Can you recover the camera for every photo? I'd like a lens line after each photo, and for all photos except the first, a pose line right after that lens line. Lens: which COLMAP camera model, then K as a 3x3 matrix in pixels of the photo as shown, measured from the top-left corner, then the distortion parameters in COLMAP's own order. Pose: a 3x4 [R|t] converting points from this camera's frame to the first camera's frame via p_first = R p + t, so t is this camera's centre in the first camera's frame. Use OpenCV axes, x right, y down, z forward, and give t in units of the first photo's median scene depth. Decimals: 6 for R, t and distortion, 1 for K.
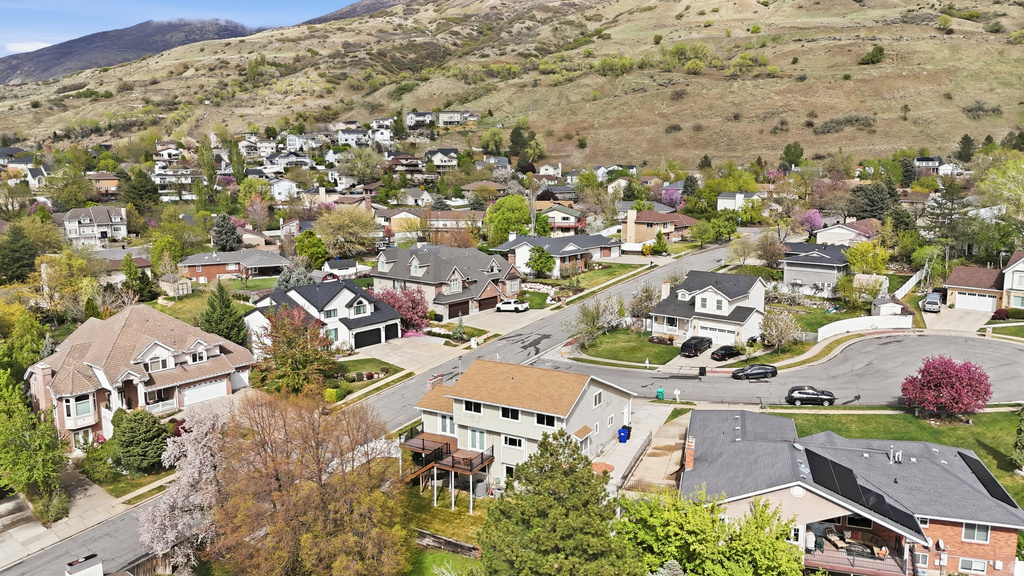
lens RADIAL K [[752.2, 0, 512.0], [0, 752.2, 288.0], [0, 0, 1]] dist [0.076473, -0.069827]
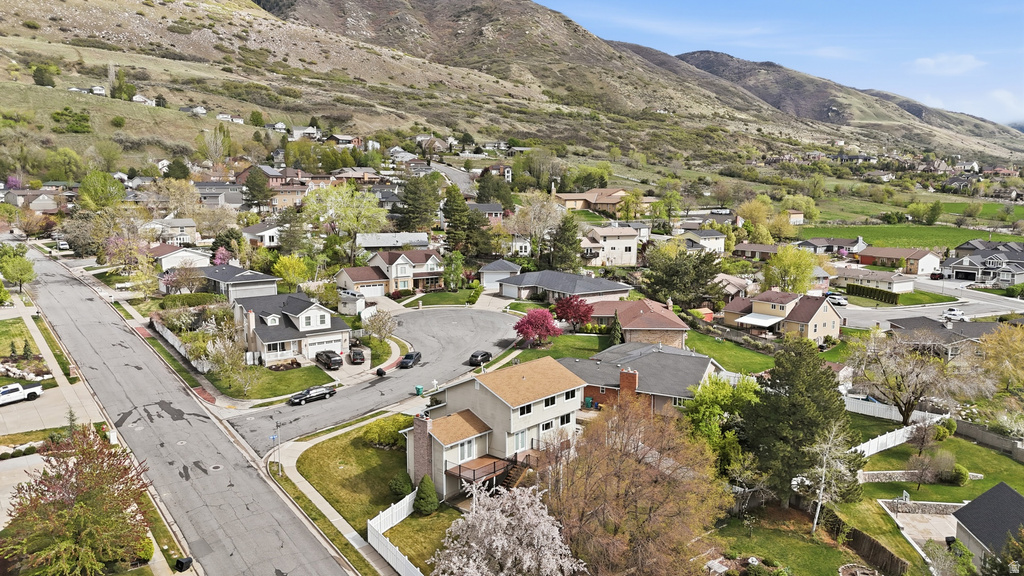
lens RADIAL K [[752.2, 0, 512.0], [0, 752.2, 288.0], [0, 0, 1]] dist [0.076473, -0.069827]
pose [[0.214047, -0.129532, 0.968197, -0.168853], [0.161577, 0.982210, 0.095686, -0.019412], [-0.963367, 0.135957, 0.231169, 0.113399]]
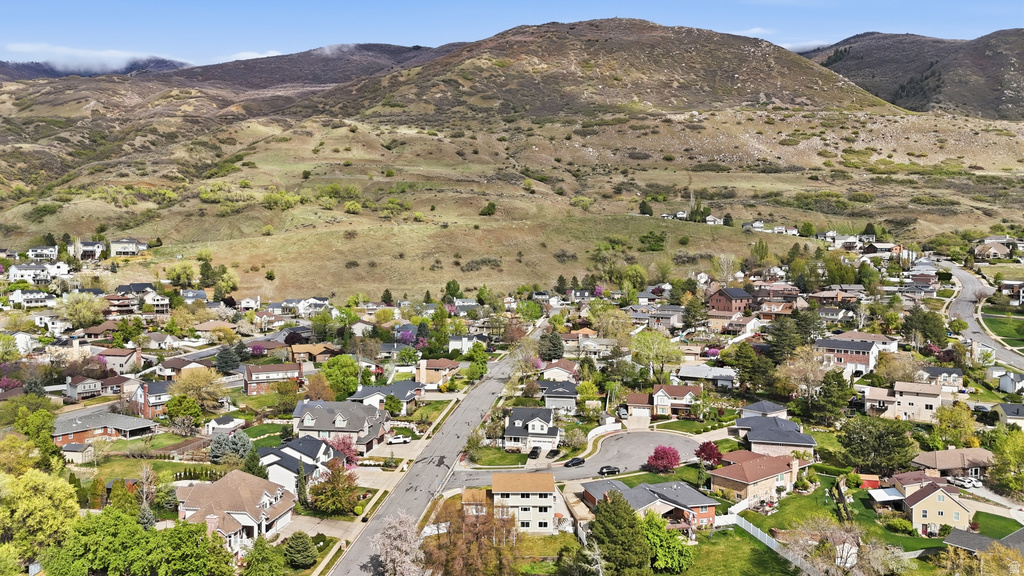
lens RADIAL K [[752.2, 0, 512.0], [0, 752.2, 288.0], [0, 0, 1]] dist [0.076473, -0.069827]
pose [[0.865444, -0.013033, 0.500836, -0.167859], [0.076260, 0.991440, -0.105977, -0.029978], [-0.495168, 0.129911, 0.859030, -0.140478]]
